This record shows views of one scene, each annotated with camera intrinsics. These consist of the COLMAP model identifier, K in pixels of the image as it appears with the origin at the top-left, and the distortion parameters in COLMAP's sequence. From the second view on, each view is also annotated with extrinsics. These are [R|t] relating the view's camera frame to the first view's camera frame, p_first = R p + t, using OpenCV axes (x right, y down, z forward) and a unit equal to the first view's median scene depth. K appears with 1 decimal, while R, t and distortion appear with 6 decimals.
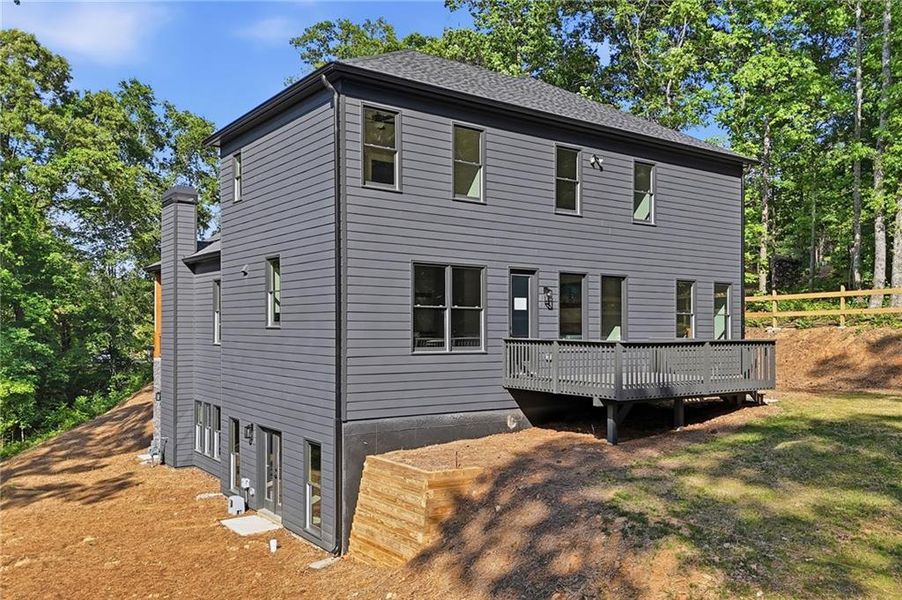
lens RADIAL K [[736.4, 0, 450.5], [0, 736.4, 327.3], [0, 0, 1]] dist [0.067107, -0.005361]
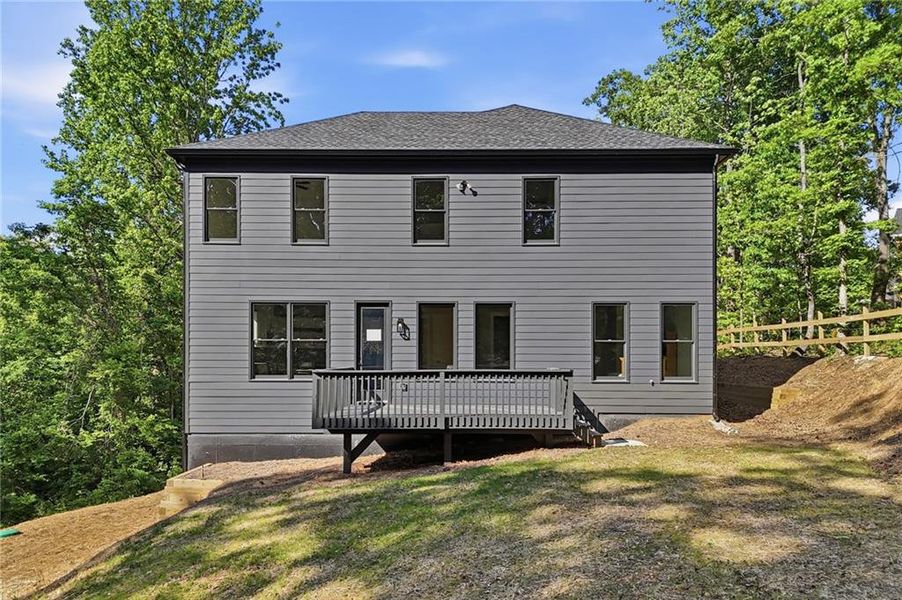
lens RADIAL K [[528.5, 0, 451.0], [0, 528.5, 356.7], [0, 0, 1]] dist [0.031003, -0.000118]
pose [[0.805592, -0.006174, -0.592438, 0.615469], [0.002157, 0.999970, -0.007487, 0.004460], [0.592467, 0.004754, 0.805581, 0.444721]]
